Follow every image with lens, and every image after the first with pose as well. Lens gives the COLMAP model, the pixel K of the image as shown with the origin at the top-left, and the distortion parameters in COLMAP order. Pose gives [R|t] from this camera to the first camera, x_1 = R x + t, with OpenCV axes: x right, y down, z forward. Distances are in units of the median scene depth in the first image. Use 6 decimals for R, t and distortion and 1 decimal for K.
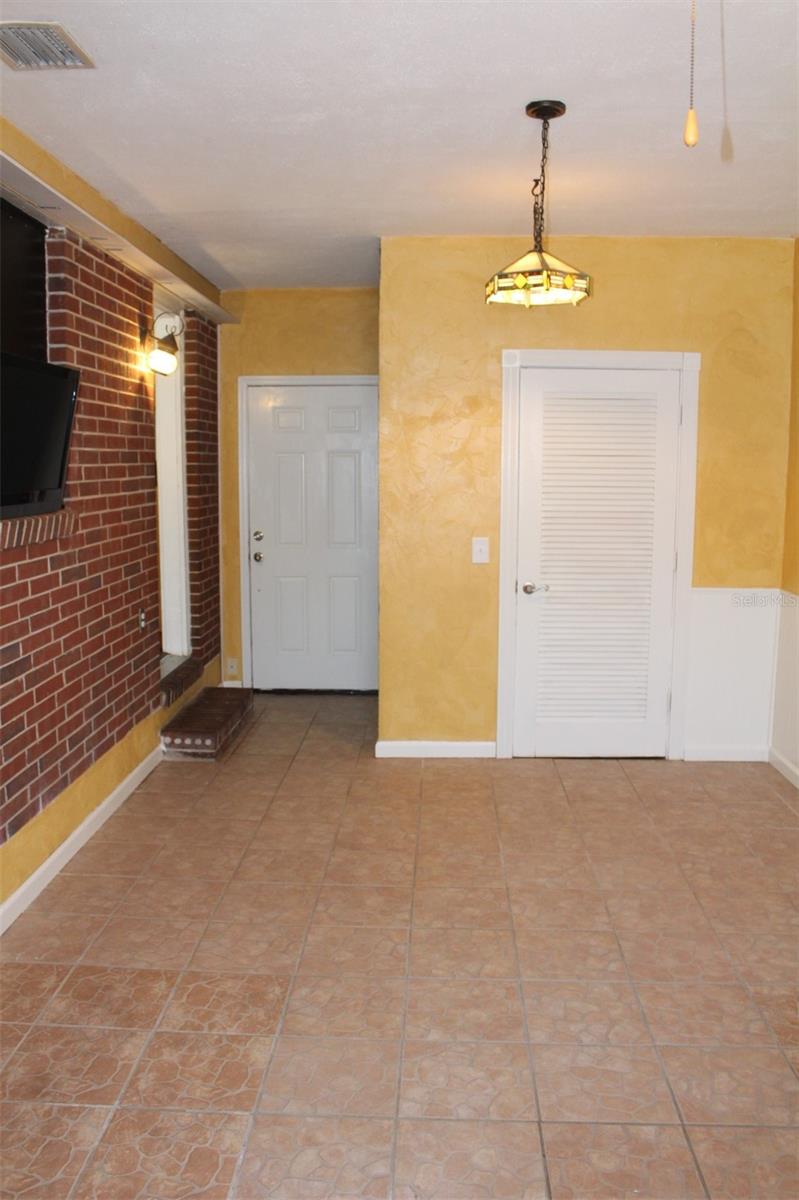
lens RADIAL K [[988.2, 0, 399.5], [0, 988.2, 600.0], [0, 0, 1]] dist [-0.158867, 0.134617]
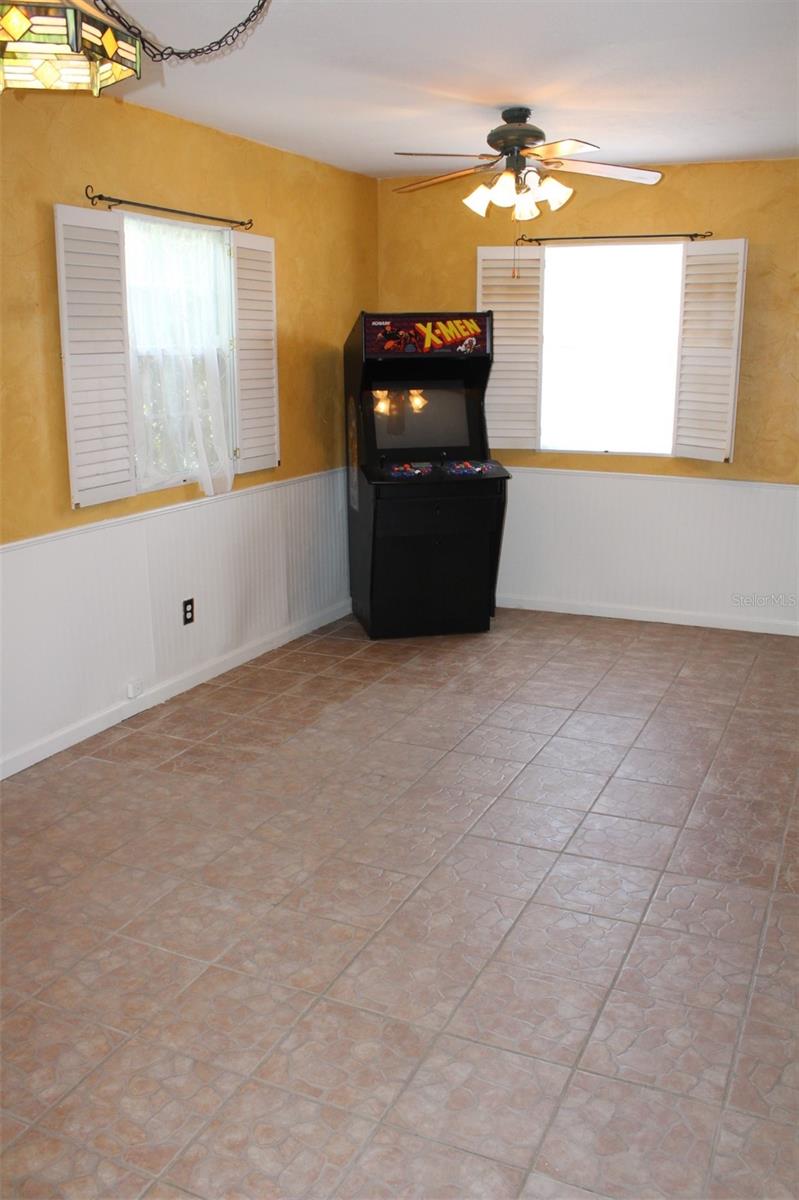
lens RADIAL K [[988.2, 0, 399.5], [0, 988.2, 600.0], [0, 0, 1]] dist [-0.158867, 0.134617]
pose [[-0.917309, -0.100833, 0.385197, -0.281023], [0.055053, 0.925995, 0.373499, -0.249984], [-0.394352, 0.363820, -0.843873, 1.587289]]
